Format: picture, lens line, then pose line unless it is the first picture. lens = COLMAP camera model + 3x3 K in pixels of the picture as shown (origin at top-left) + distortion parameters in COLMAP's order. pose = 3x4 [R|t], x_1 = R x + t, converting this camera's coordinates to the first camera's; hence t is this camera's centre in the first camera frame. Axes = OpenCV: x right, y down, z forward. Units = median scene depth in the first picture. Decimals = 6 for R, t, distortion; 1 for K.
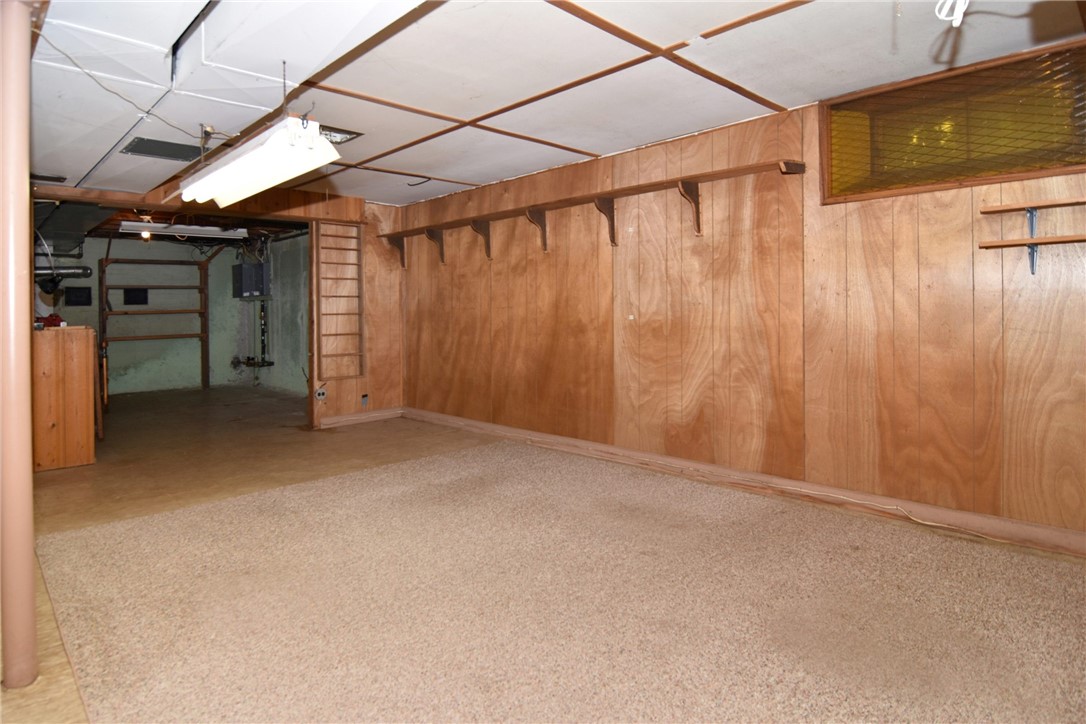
lens RADIAL K [[582.2, 0, 477.7], [0, 582.2, 326.6], [0, 0, 1]] dist [-0.009376, -0.009608]
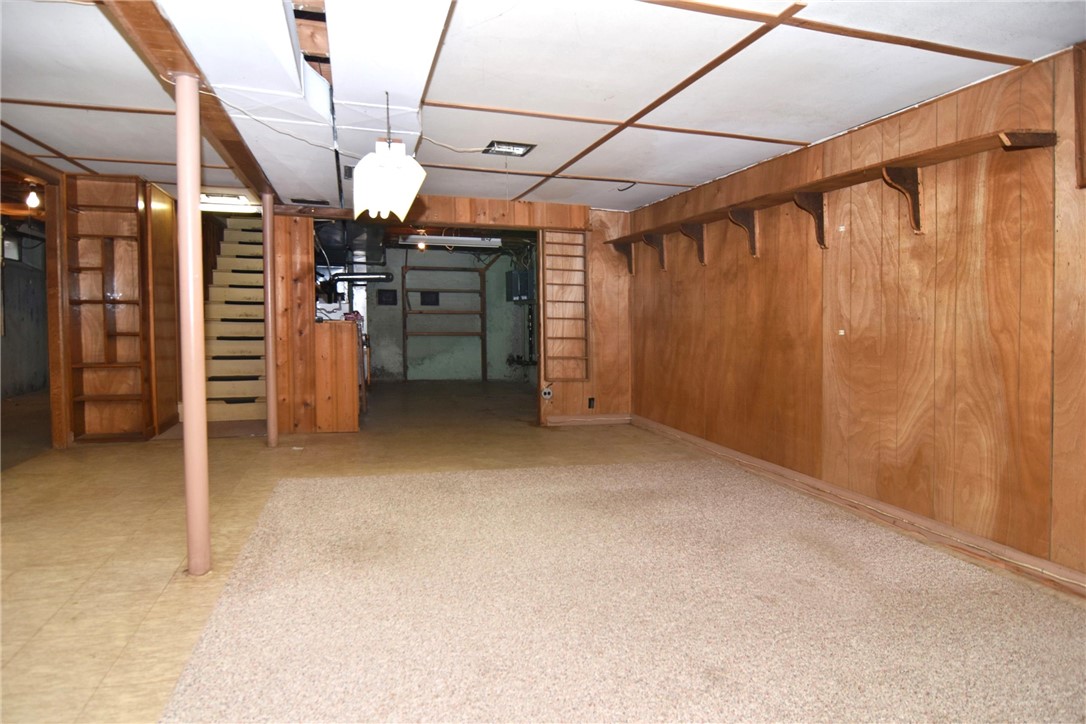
lens RADIAL K [[582.2, 0, 523.4], [0, 582.2, 349.5], [0, 0, 1]] dist [-0.009376, -0.009608]
pose [[0.899807, 0.056057, -0.432672, 0.235050], [-0.044263, 0.998324, 0.037292, -0.002444], [0.434038, -0.014404, 0.900780, 0.040534]]
